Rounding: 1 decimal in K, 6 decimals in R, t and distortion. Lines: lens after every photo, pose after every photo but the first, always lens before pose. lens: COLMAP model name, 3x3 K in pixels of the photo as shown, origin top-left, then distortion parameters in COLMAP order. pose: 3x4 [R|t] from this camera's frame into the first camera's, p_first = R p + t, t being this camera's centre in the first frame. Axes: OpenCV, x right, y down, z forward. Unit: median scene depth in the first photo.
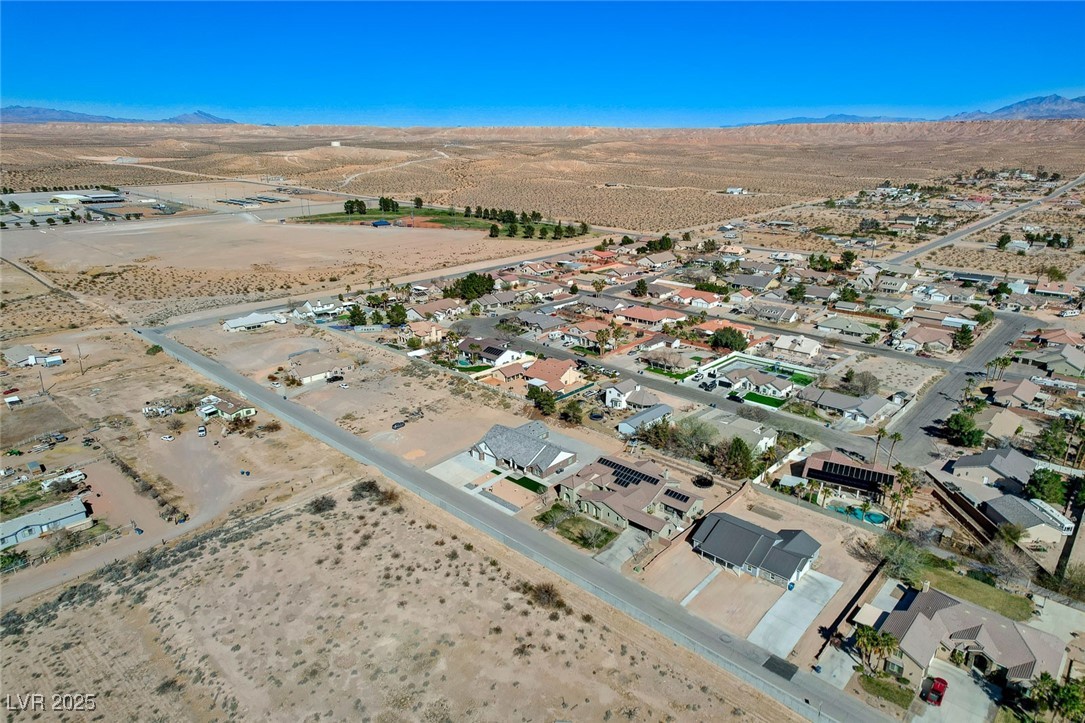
lens RADIAL K [[671.5, 0, 543.7], [0, 671.5, 364.9], [0, 0, 1]] dist [0.092939, -0.068459]
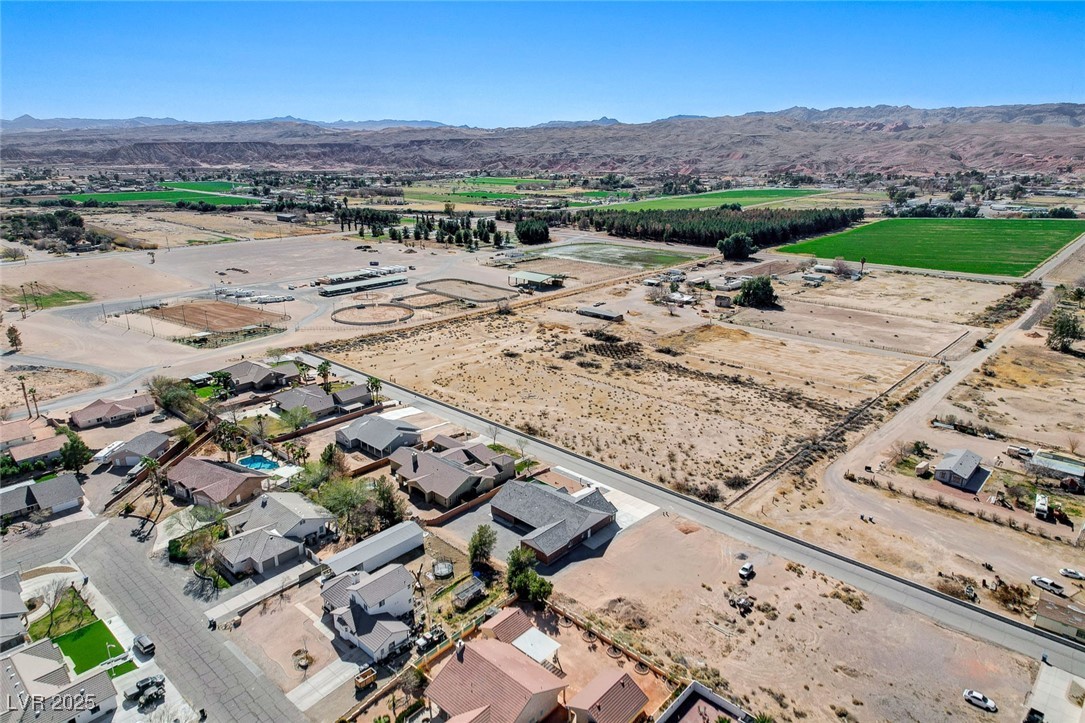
lens RADIAL K [[671.5, 0, 543.7], [0, 671.5, 364.9], [0, 0, 1]] dist [0.092939, -0.068459]
pose [[-0.999993, -0.003563, -0.001192, -0.017472], [-0.003574, 0.804052, 0.594548, -0.522670], [-0.001160, 0.594548, -0.804059, 1.581564]]
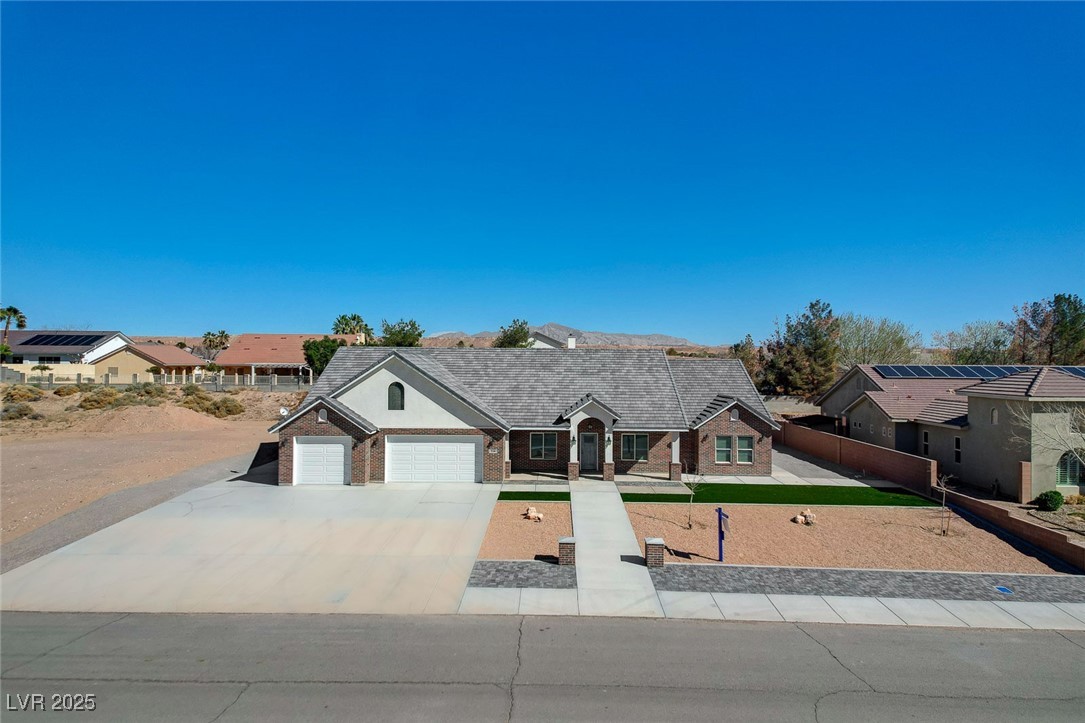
lens RADIAL K [[671.5, 0, 543.7], [0, 671.5, 364.9], [0, 0, 1]] dist [0.092939, -0.068459]
pose [[0.746835, -0.000588, 0.665009, -0.173096], [0.205808, 0.951109, -0.230291, 0.162137], [-0.632361, 0.308853, 0.710443, 0.845097]]
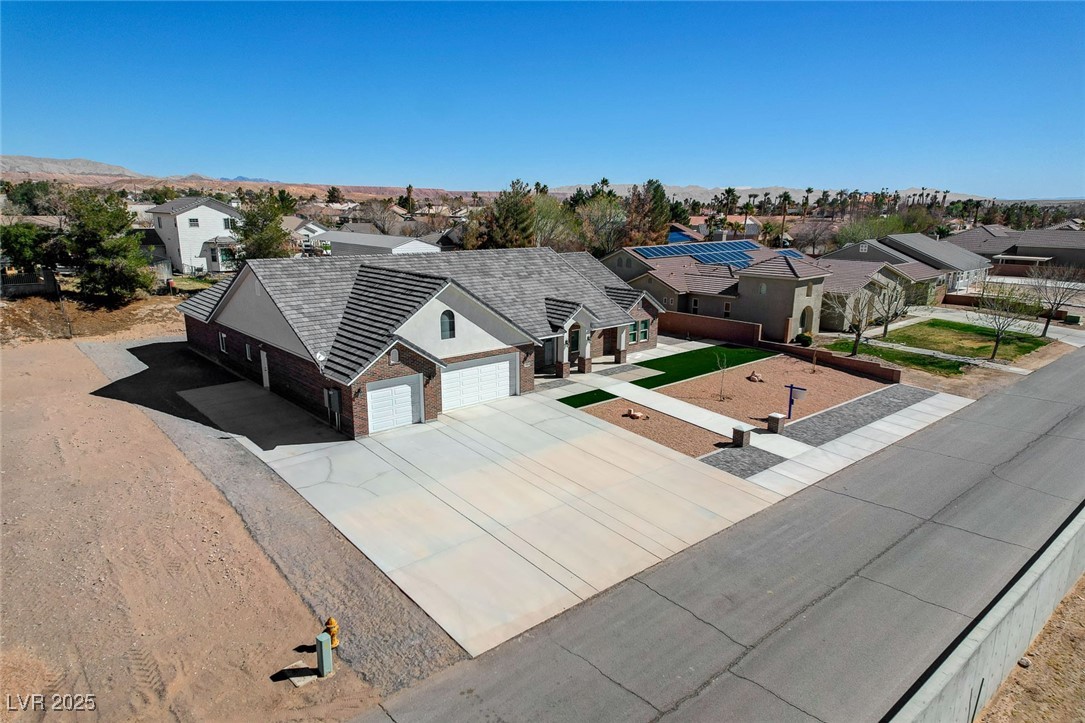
lens RADIAL K [[667.0, 0, 541.6], [0, 667.0, 365.4], [0, 0, 1]] dist [0.077744, -0.048899]
pose [[0.106955, -0.235395, 0.965997, -0.244357], [0.309110, 0.931296, 0.192715, 0.106922], [-0.944993, 0.277987, 0.172369, 0.947589]]
